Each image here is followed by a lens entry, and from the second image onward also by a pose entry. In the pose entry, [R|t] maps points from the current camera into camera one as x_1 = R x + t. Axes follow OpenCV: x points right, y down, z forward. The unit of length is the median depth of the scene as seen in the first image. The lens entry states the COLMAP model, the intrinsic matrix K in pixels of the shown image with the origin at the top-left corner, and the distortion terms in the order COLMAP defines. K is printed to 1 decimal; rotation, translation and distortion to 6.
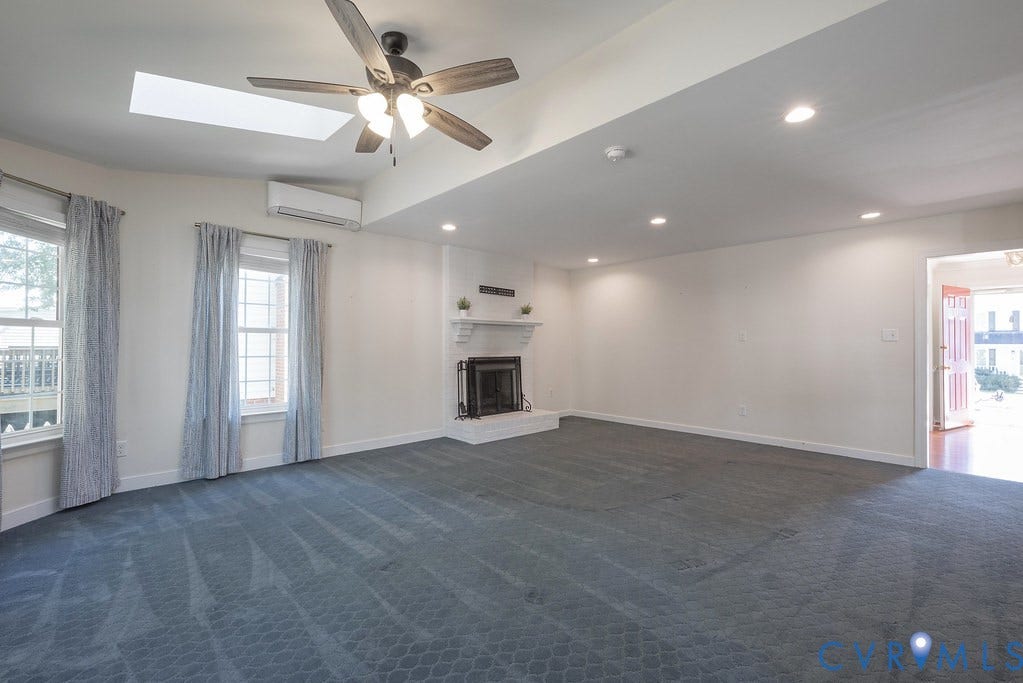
lens RADIAL K [[439.7, 0, 511.5], [0, 439.7, 341.5], [0, 0, 1]] dist [-0.000065, 0.000229]
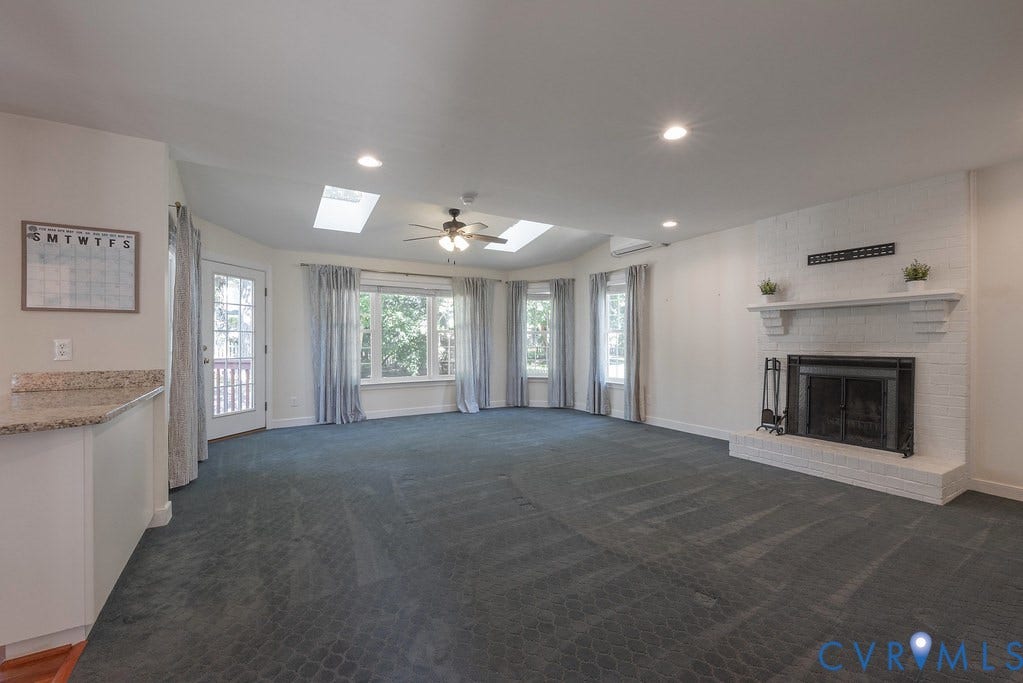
lens RADIAL K [[430.2, 0, 511.5], [0, 430.2, 341.5], [0, 0, 1]] dist [-0.000615, 0.000028]
pose [[-0.215856, -0.003073, -0.976420, 0.726710], [0.012565, 0.999904, -0.005924, 0.011346], [0.976344, -0.013548, -0.215796, 0.680290]]
